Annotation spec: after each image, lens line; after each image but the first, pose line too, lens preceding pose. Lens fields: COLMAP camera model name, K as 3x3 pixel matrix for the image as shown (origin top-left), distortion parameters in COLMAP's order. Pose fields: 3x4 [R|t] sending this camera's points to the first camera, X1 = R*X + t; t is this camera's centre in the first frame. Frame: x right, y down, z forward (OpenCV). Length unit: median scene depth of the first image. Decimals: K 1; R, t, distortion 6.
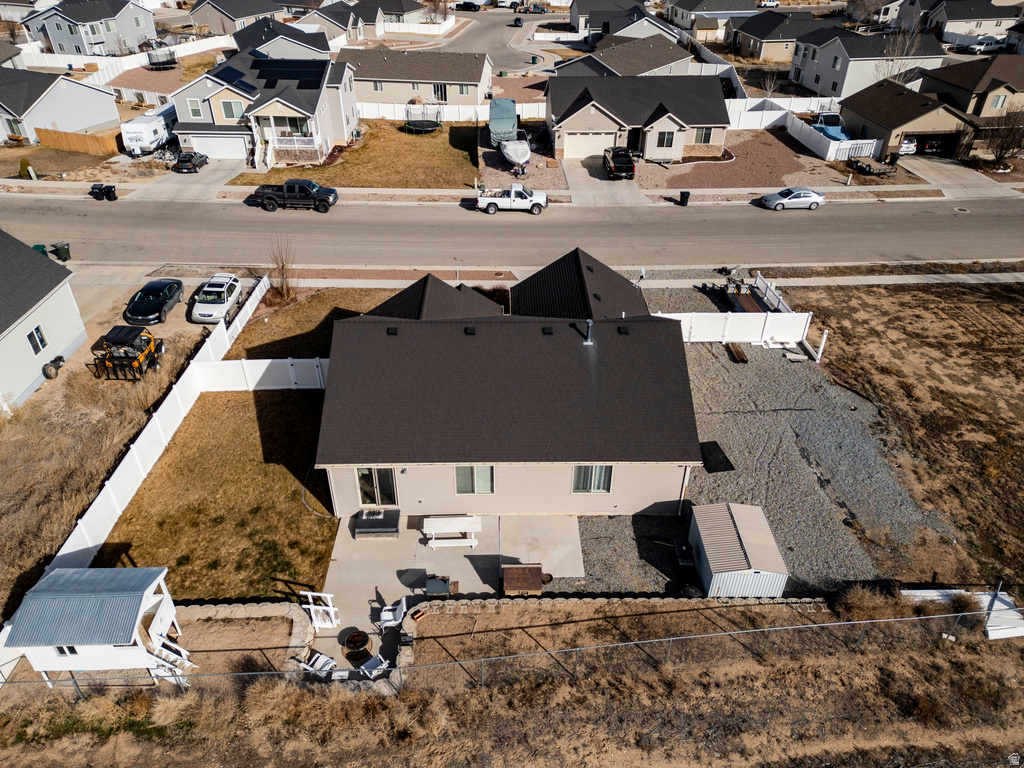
lens RADIAL K [[710.7, 0, 513.1], [0, 710.7, 385.4], [0, 0, 1]] dist [0.088027, -0.082645]
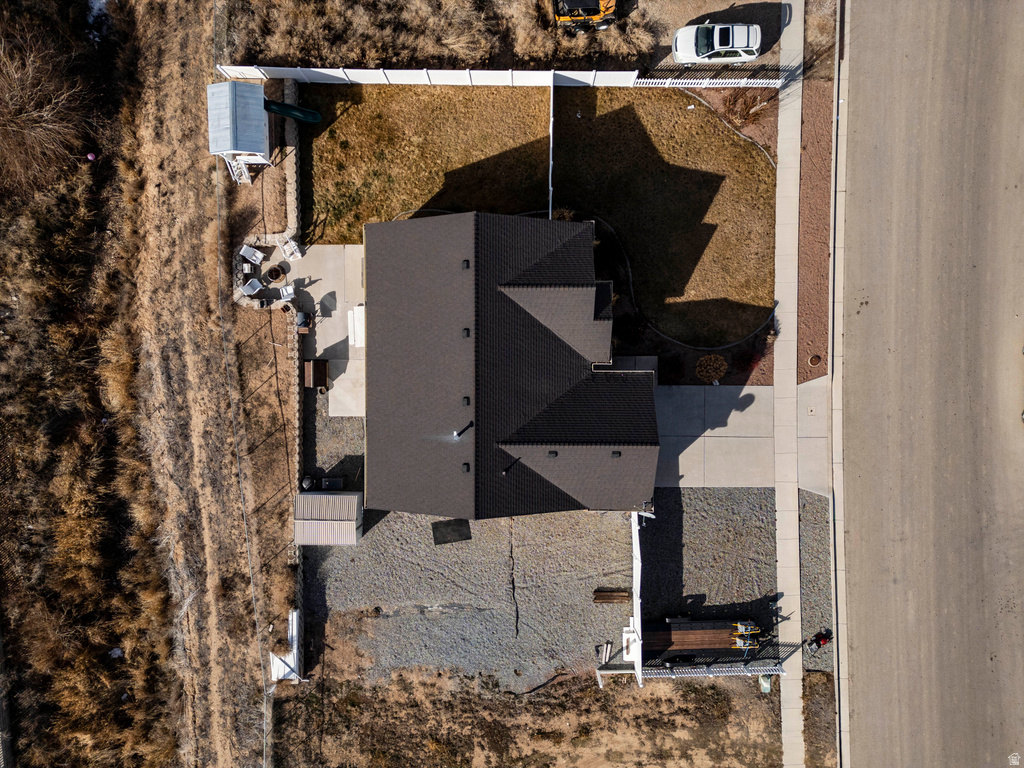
lens RADIAL K [[710.7, 0, 513.1], [0, 710.7, 385.4], [0, 0, 1]] dist [0.088027, -0.082645]
pose [[-0.019160, 0.999732, 0.012957, 0.004848], [-0.550872, -0.021370, 0.834316, -0.723126], [0.834370, 0.008848, 0.551134, 0.295775]]
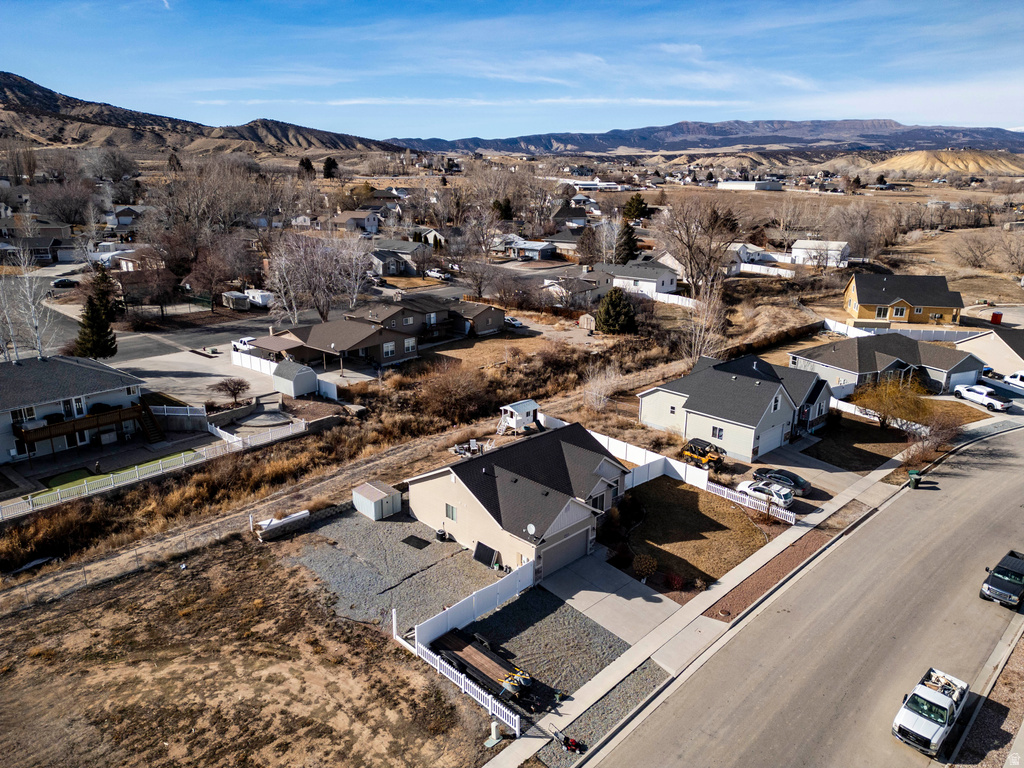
lens RADIAL K [[710.7, 0, 513.1], [0, 710.7, 385.4], [0, 0, 1]] dist [0.088027, -0.082645]
pose [[-0.723350, 0.181953, -0.666076, 0.848876], [-0.401515, 0.673950, 0.620143, -0.932155], [0.561739, 0.716020, -0.414445, 1.139554]]
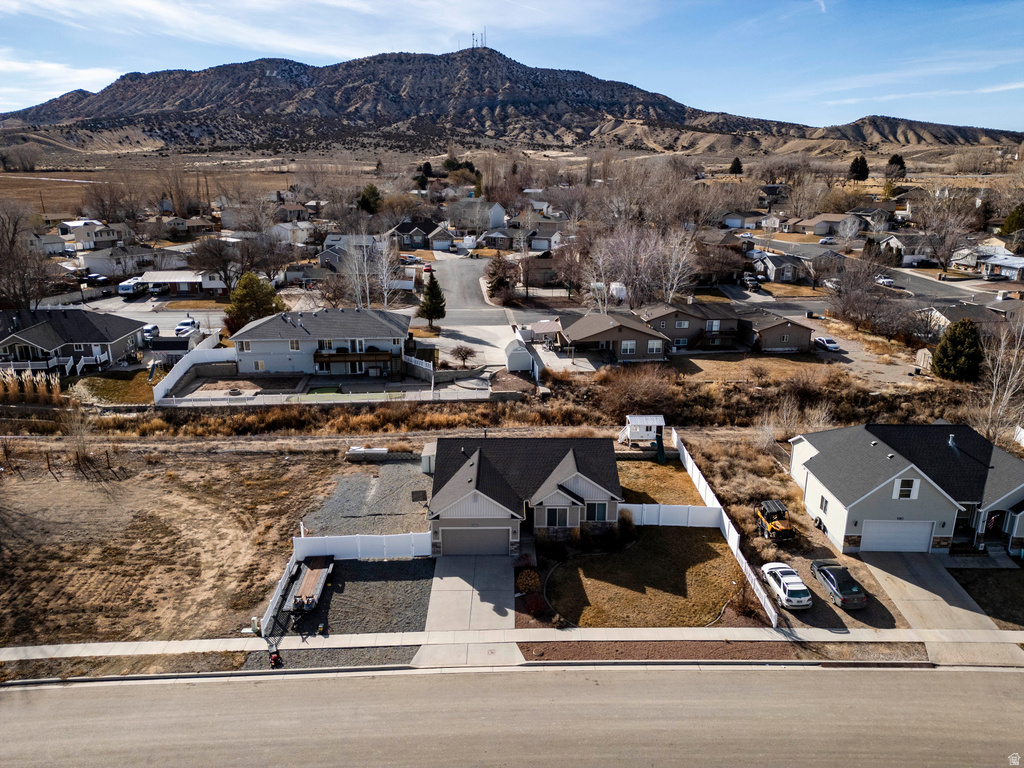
lens RADIAL K [[710.7, 0, 513.1], [0, 710.7, 385.4], [0, 0, 1]] dist [0.088027, -0.082645]
pose [[-0.999917, -0.011479, 0.005801, 0.011360], [-0.002717, 0.629371, 0.777101, -1.164972], [-0.012571, 0.777021, -0.629350, 1.449362]]
